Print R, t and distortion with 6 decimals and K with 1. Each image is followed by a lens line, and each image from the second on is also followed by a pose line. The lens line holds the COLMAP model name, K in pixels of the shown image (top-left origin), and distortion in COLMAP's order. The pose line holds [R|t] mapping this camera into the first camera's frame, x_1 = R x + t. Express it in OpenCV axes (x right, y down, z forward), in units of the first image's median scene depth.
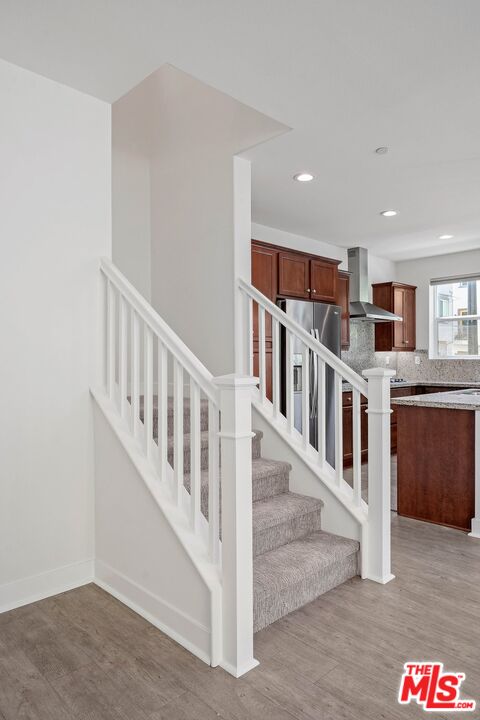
lens RADIAL K [[475.7, 0, 240.0], [0, 475.7, 360.0], [0, 0, 1]] dist [-0.002609, 0.000023]
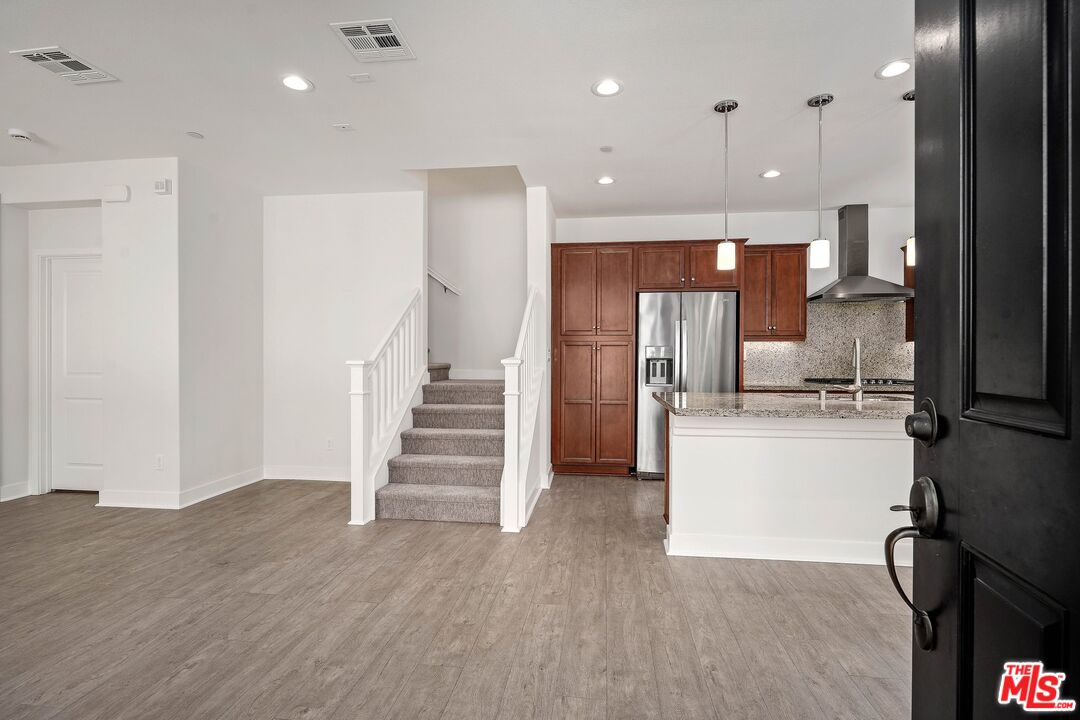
lens RADIAL K [[505.0, 0, 540.0], [0, 505.0, 360.0], [0, 0, 1]] dist [-0.002193, -0.000006]
pose [[0.627059, 0.008901, -0.778921, 0.564541], [-0.004191, 0.999959, 0.008052, 0.006098], [0.778961, -0.001785, 0.627070, 0.104531]]
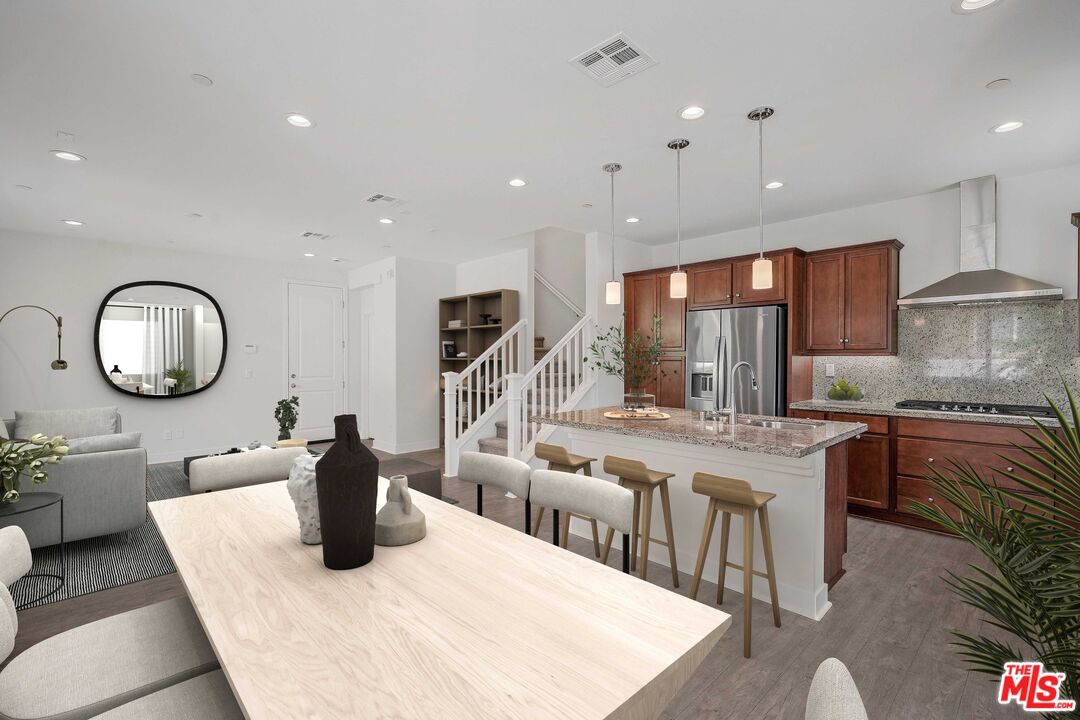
lens RADIAL K [[489.7, 0, 540.0], [0, 489.7, 360.0], [0, 0, 1]] dist [-0.001879, 0.000056]
pose [[-0.016936, 0.005842, -0.999840, 0.860136], [-0.002985, 0.999978, 0.005893, -0.015444], [0.999852, 0.003084, -0.016918, 0.472742]]
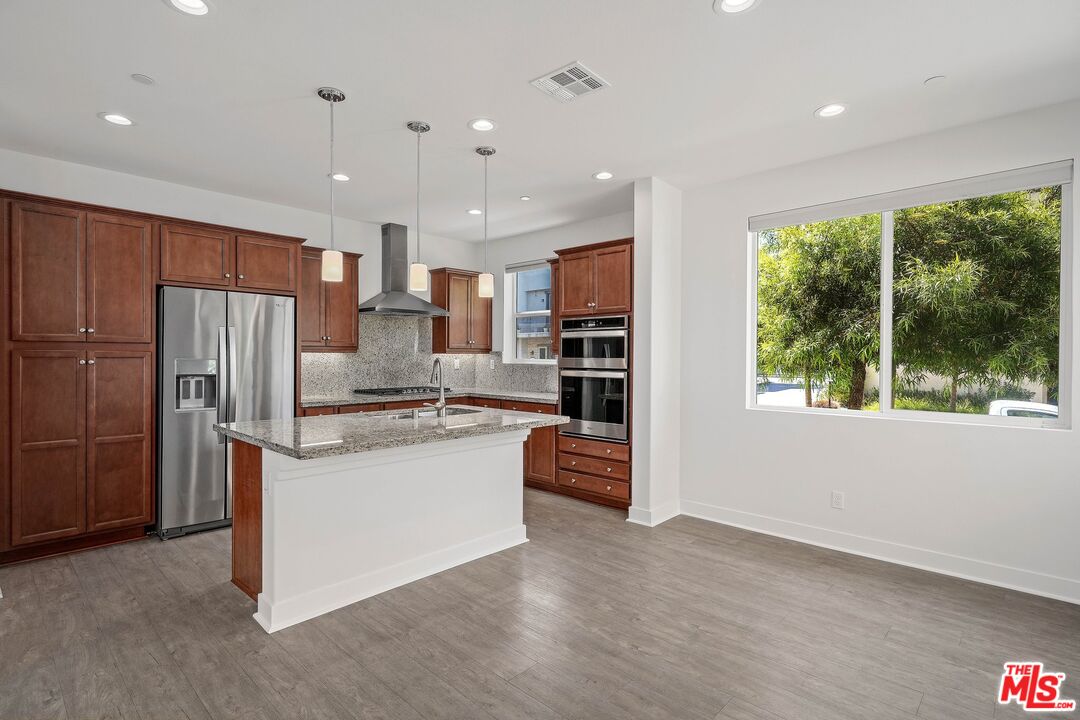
lens RADIAL K [[529.4, 0, 540.0], [0, 529.4, 360.0], [0, 0, 1]] dist [-0.000833, -0.000655]
pose [[0.998937, 0.007501, 0.045471, 0.454691], [-0.007834, 0.999944, 0.007132, -0.015319], [-0.045415, -0.007481, 0.998940, 0.093276]]
